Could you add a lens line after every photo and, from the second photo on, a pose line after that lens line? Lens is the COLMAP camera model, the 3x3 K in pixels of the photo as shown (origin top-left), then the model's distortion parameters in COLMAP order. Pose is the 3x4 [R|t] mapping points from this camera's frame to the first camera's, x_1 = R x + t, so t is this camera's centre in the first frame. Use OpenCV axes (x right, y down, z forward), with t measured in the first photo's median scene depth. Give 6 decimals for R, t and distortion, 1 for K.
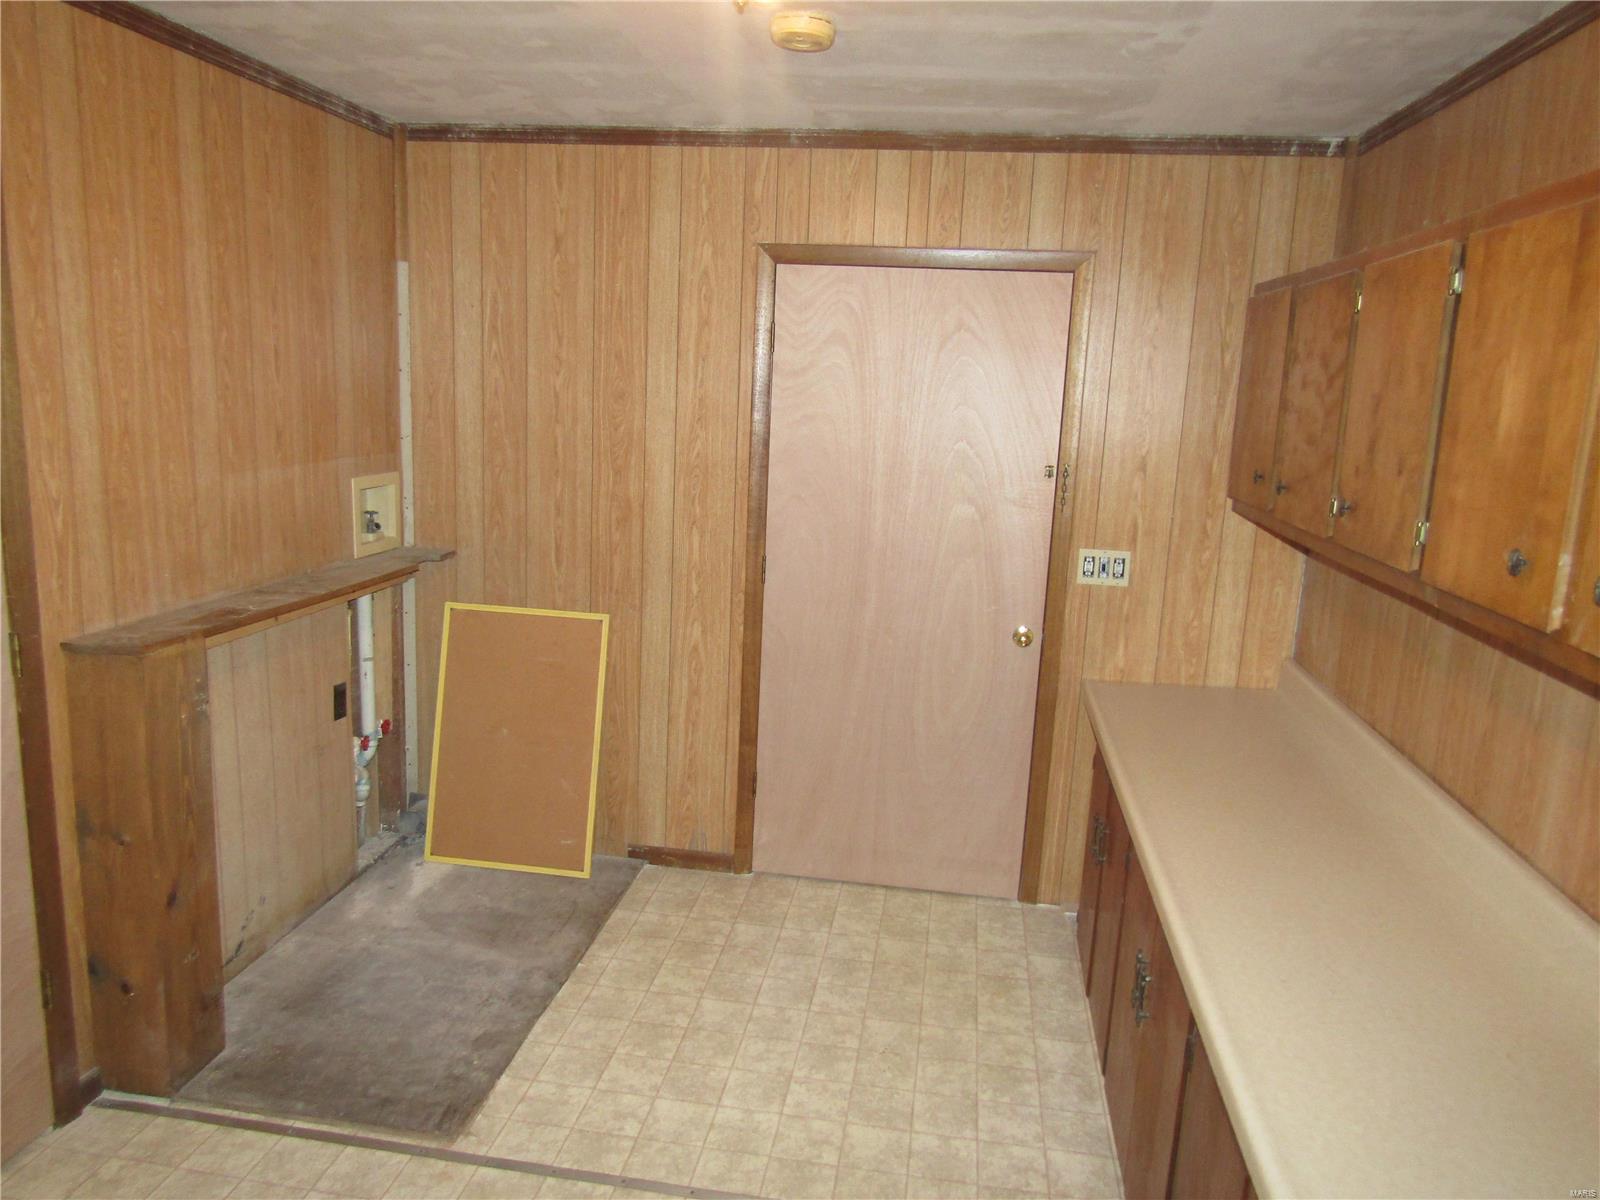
lens RADIAL K [[1140.5, 0, 799.2], [0, 1140.5, 599.2], [0, 0, 1]] dist [0.006174, 0.000190]
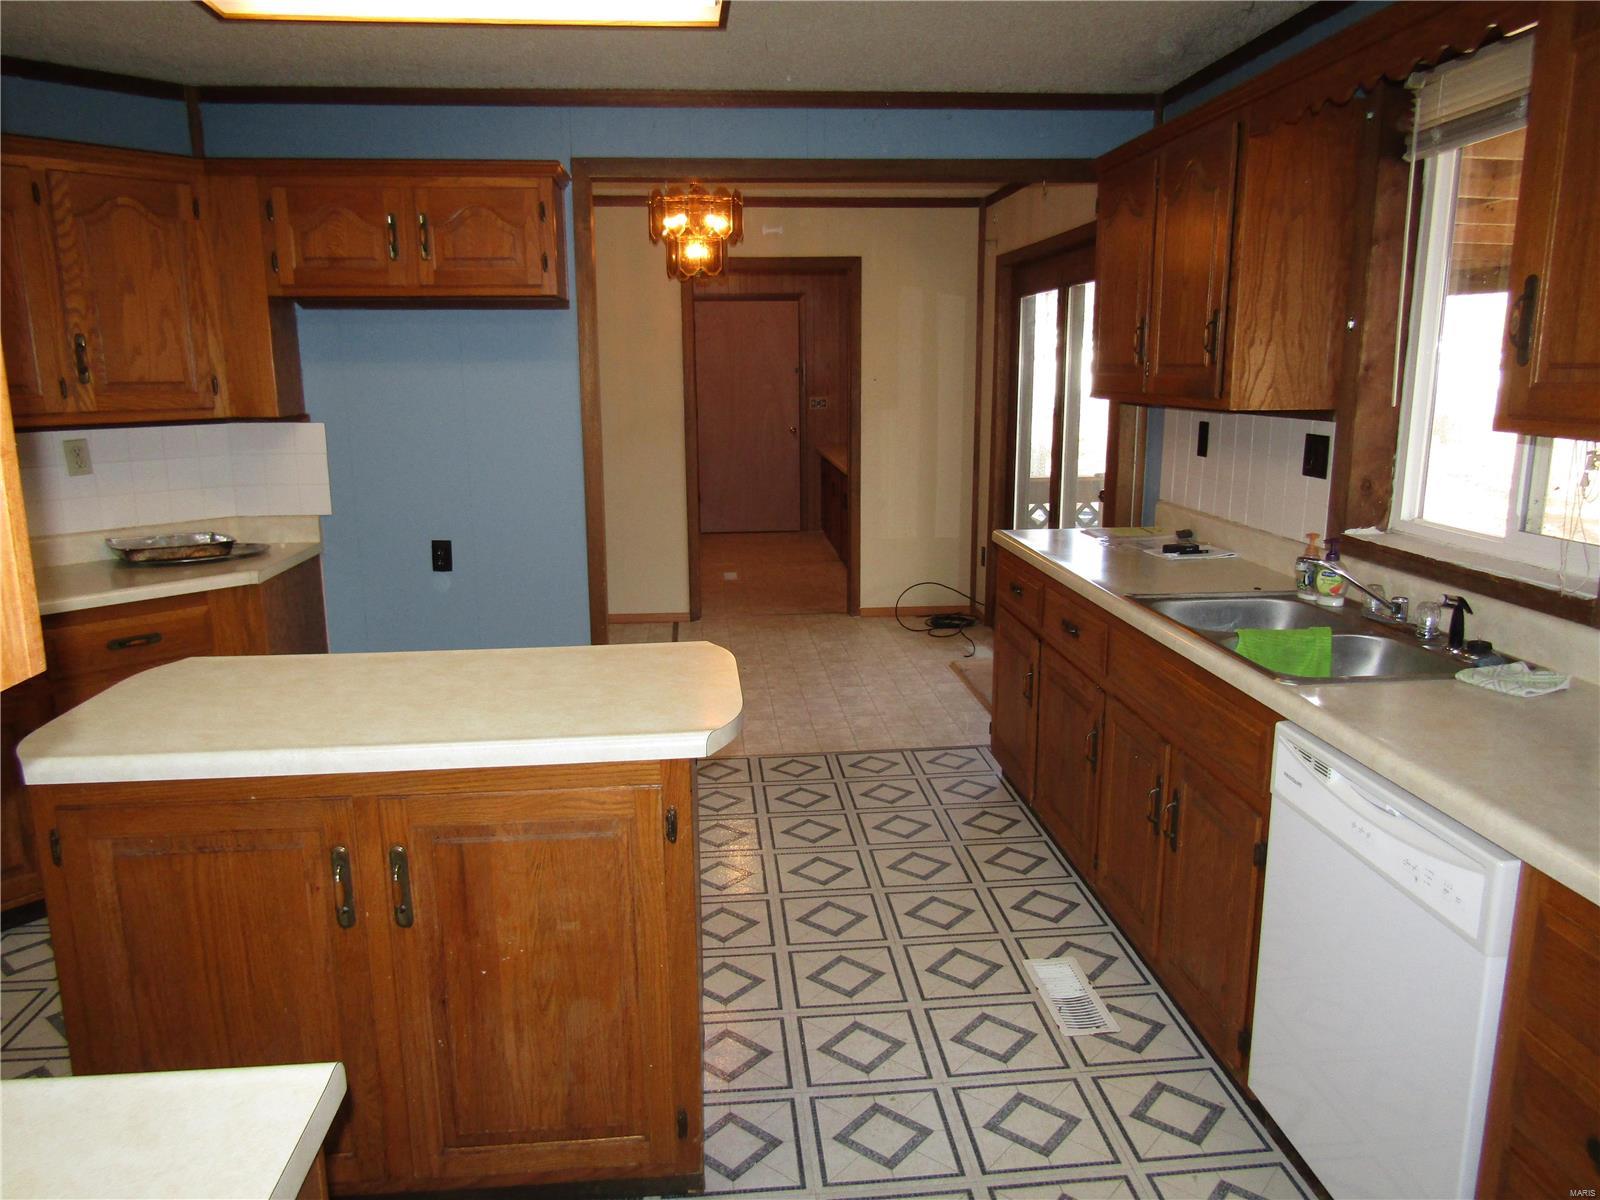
lens RADIAL K [[1140.5, 0, 798.7], [0, 1140.5, 607.8], [0, 0, 1]] dist [0.006174, 0.000190]
pose [[0.971246, -0.100051, 0.216033, -0.430918], [0.094794, 0.994896, 0.034587, 0.361686], [-0.218391, -0.013114, 0.975773, -1.707923]]
